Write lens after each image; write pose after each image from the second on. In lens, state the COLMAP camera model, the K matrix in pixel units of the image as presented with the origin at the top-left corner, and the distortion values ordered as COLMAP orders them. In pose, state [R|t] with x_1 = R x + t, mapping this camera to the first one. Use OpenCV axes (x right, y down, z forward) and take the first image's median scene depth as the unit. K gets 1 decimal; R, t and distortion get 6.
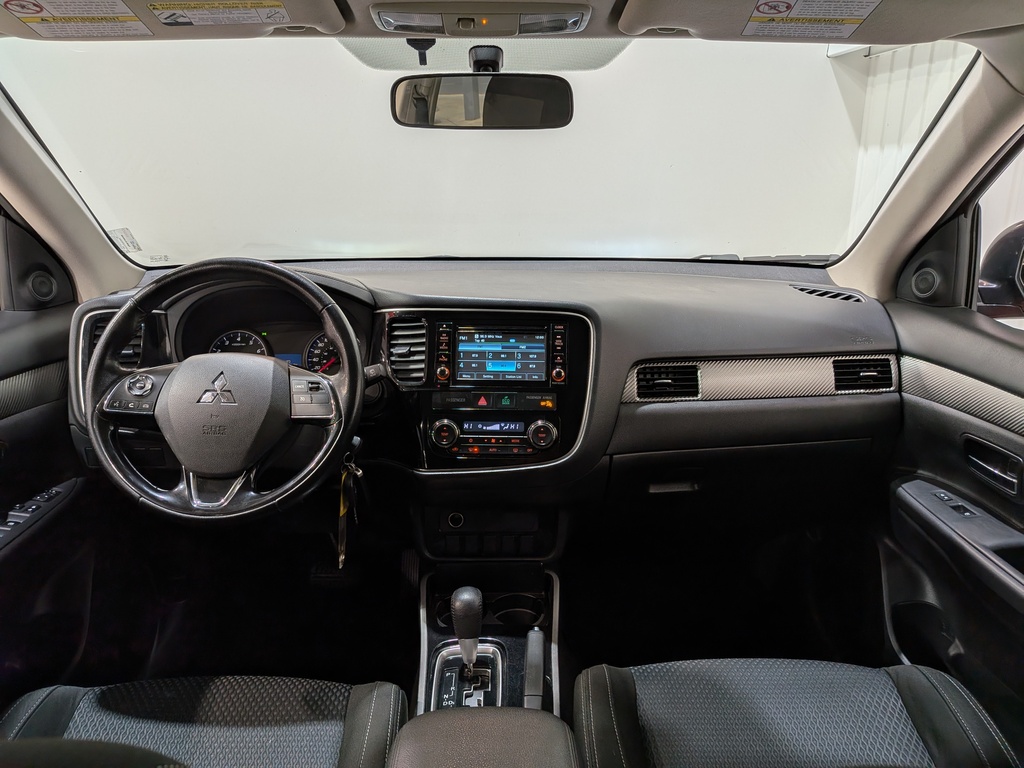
lens RADIAL K [[732.8, 0, 510.5], [0, 732.8, 393.9], [0, 0, 1]] dist [0.082503, -0.141293]
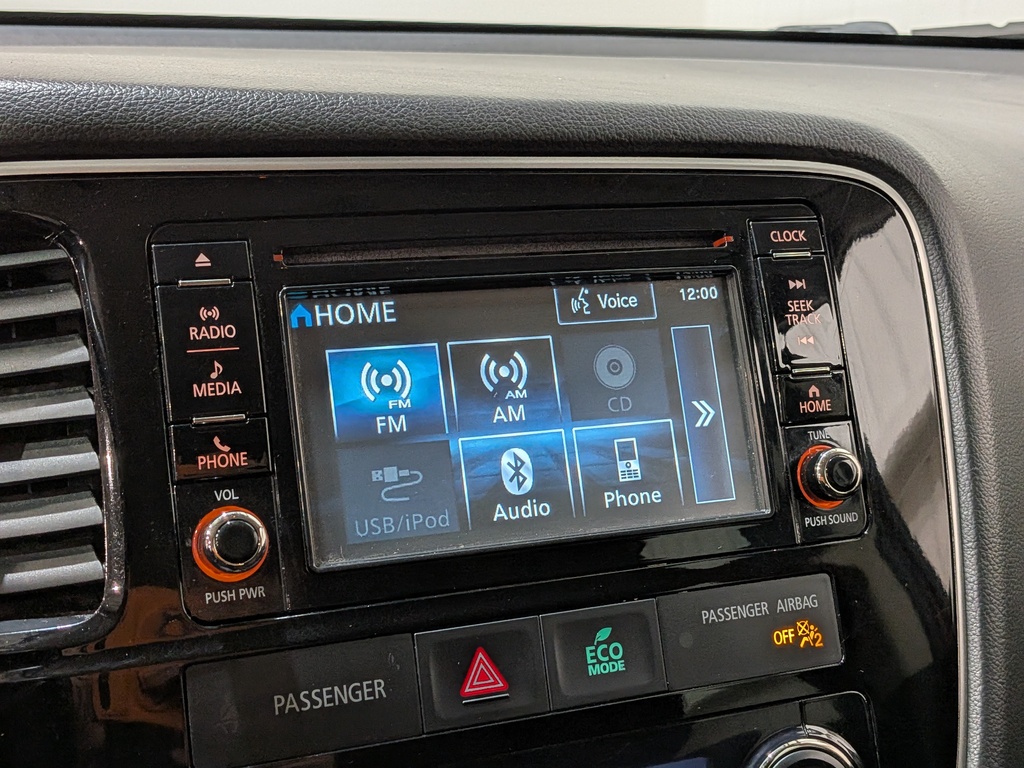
lens RADIAL K [[1518.3, 0, 549.5], [0, 1518.3, 363.8], [0, 0, 1]] dist [0.153542, -0.484647]
pose [[0.899873, -0.079872, 0.428776, -0.173529], [0.100273, 0.994642, -0.025162, -0.053238], [-0.424468, 0.065637, 0.903061, 0.661254]]
